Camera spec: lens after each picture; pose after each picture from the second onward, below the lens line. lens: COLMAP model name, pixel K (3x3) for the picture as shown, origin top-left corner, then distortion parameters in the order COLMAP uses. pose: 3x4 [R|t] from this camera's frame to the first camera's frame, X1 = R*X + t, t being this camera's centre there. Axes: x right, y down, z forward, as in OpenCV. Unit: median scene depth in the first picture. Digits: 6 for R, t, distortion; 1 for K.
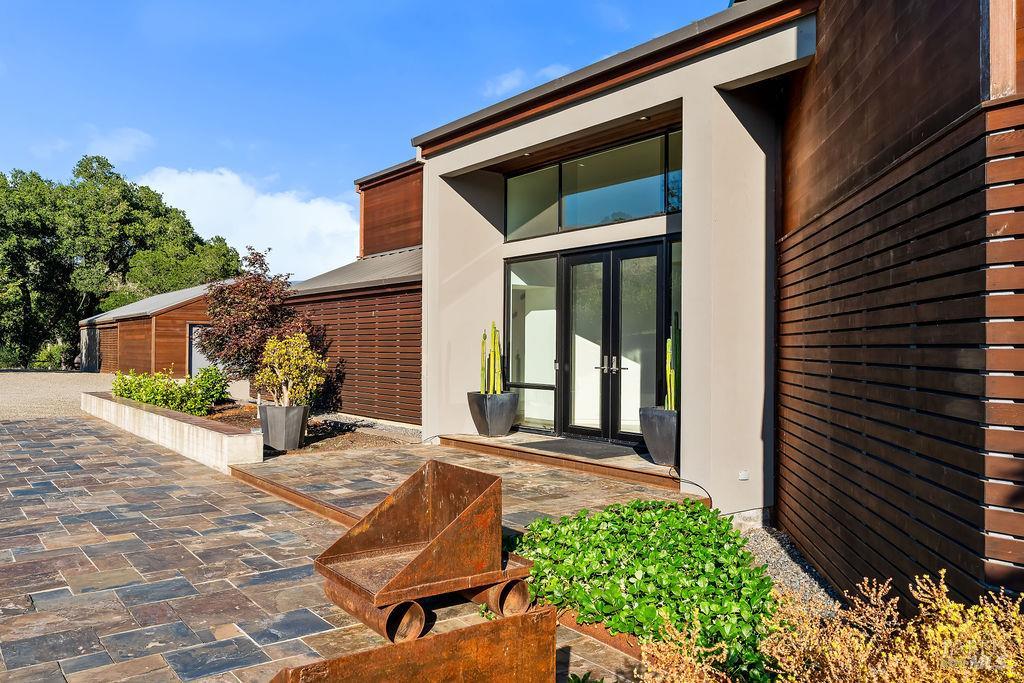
lens RADIAL K [[806.2, 0, 512.0], [0, 806.2, 341.5], [0, 0, 1]] dist [0.000164, 0.000099]
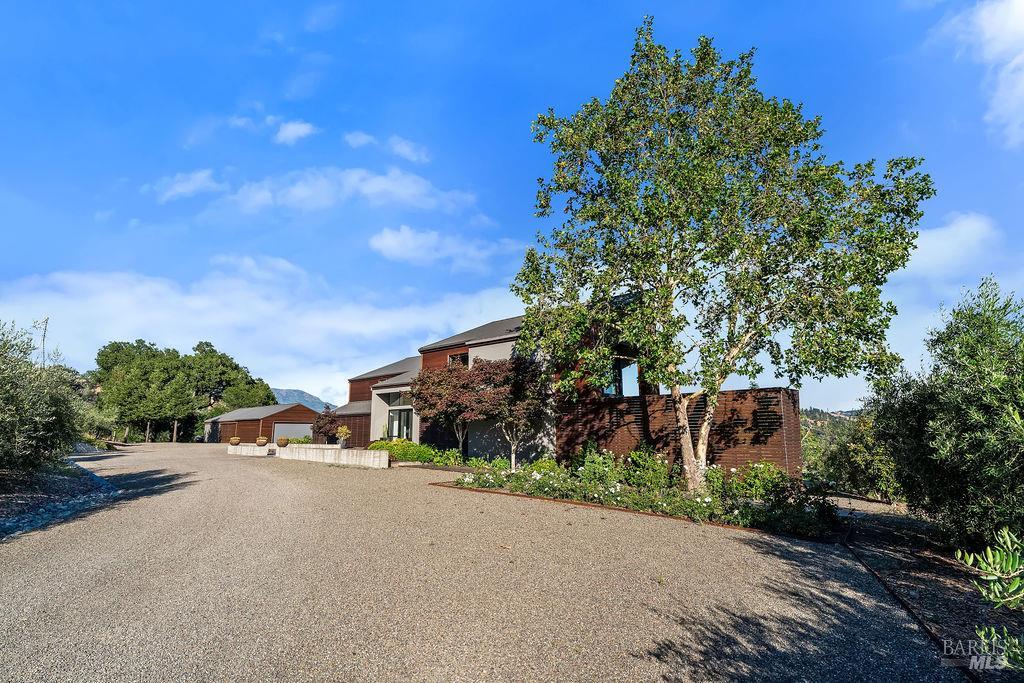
lens RADIAL K [[532.4, 0, 512.0], [0, 532.4, 341.5], [0, 0, 1]] dist [-0.000659, -0.000083]
pose [[0.984279, 0.023470, 0.175053, 0.073226], [0.005760, 0.986339, -0.164628, 0.011599], [-0.176525, 0.163048, 0.970698, -1.125187]]
